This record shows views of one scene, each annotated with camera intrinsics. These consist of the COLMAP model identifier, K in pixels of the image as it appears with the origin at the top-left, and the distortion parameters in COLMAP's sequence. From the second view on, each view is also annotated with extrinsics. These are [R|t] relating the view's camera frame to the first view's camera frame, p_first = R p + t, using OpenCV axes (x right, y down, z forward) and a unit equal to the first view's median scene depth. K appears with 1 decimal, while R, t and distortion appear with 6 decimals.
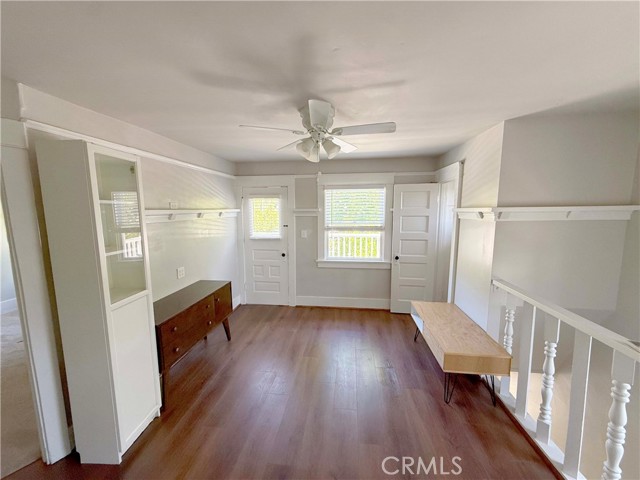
lens RADIAL K [[254.3, 0, 318.2], [0, 254.3, 239.4], [0, 0, 1]] dist [-0.000318, -0.000063]
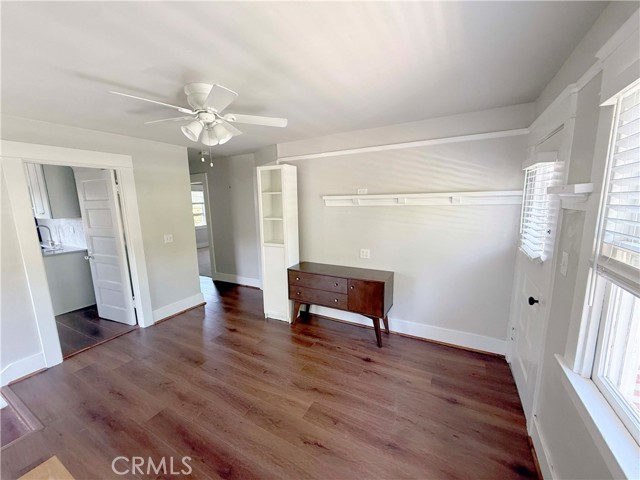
lens RADIAL K [[254.3, 0, 319.1], [0, 254.3, 240.4], [0, 0, 1]] dist [-0.000318, -0.000063]
pose [[-0.372620, 0.150993, -0.915617, 0.495150], [-0.089020, 0.976307, 0.197229, -0.115545], [0.923704, 0.154999, -0.350351, 1.138245]]
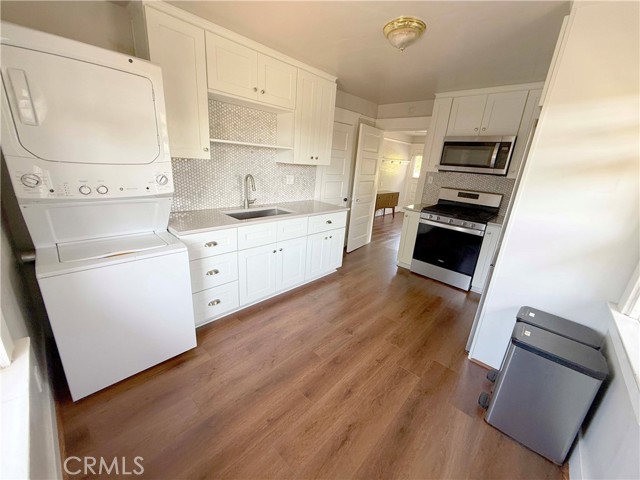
lens RADIAL K [[254.3, 0, 319.3], [0, 254.3, 241.6], [0, 0, 1]] dist [-0.000318, -0.000063]
pose [[0.804335, 0.231213, -0.547345, 0.487954], [-0.139109, 0.968858, 0.204849, 0.251277], [0.577663, -0.088626, 0.811450, -1.485078]]
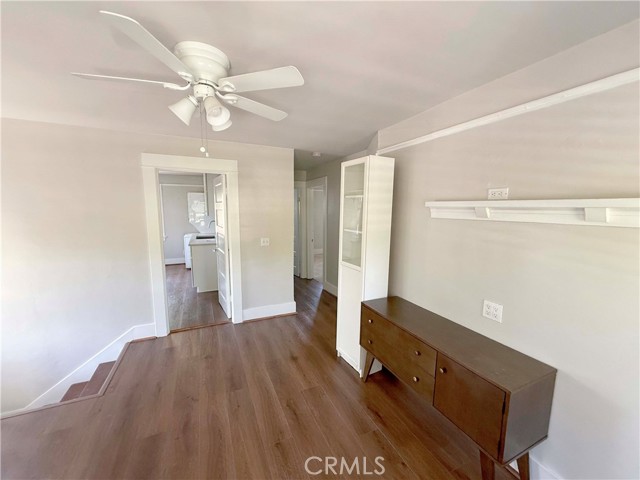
lens RADIAL K [[254.3, 0, 319.5], [0, 254.3, 240.4], [0, 0, 1]] dist [-0.000318, -0.000063]
pose [[-0.851114, 0.055782, -0.522009, 0.076652], [-0.073891, 0.971712, 0.224312, -0.117641], [0.519755, 0.229487, -0.822916, 1.177859]]
